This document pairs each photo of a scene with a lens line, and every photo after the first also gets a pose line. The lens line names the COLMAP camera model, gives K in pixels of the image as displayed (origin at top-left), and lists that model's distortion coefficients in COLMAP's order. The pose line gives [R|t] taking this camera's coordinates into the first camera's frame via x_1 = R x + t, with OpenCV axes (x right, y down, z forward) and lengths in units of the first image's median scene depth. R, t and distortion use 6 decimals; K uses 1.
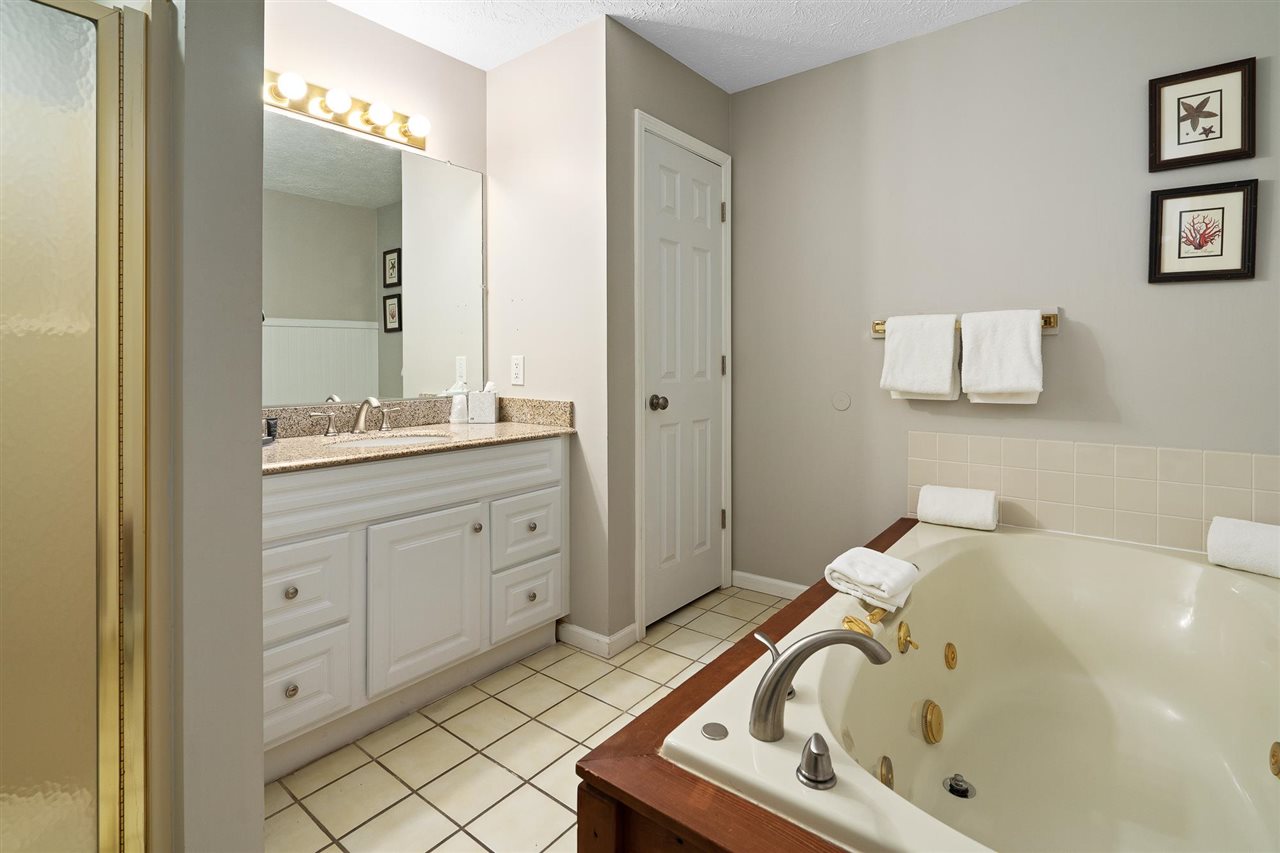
lens RADIAL K [[635.9, 0, 647.1], [0, 635.9, 361.7], [0, 0, 1]] dist [-0.001910, 0.001152]
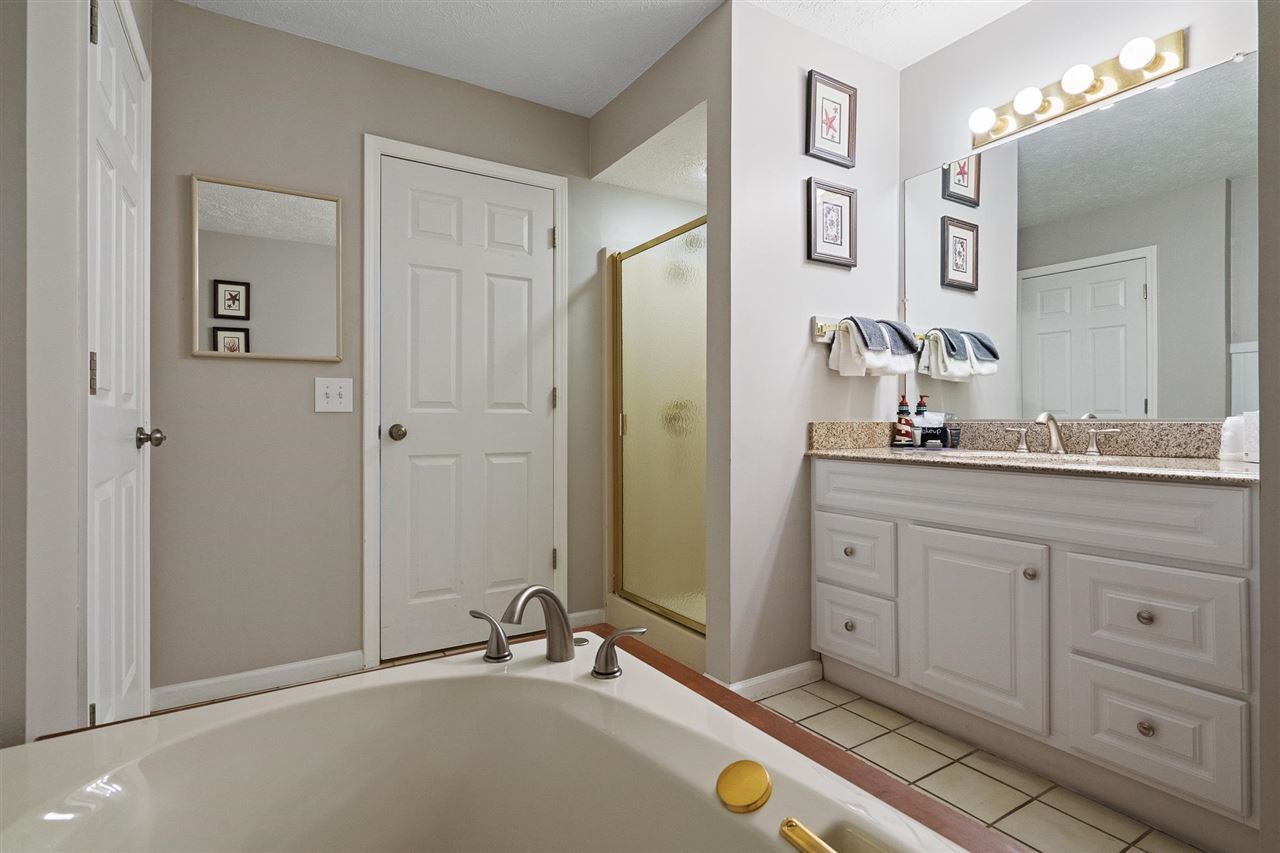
lens RADIAL K [[610.5, 0, 632.9], [0, 610.5, 404.4], [0, 0, 1]] dist [-0.002012, 0.000912]
pose [[-0.353487, -0.022360, -0.935172, 0.295845], [-0.000634, 0.999720, -0.023664, 0.032512], [0.935439, -0.007772, -0.353402, 0.383975]]
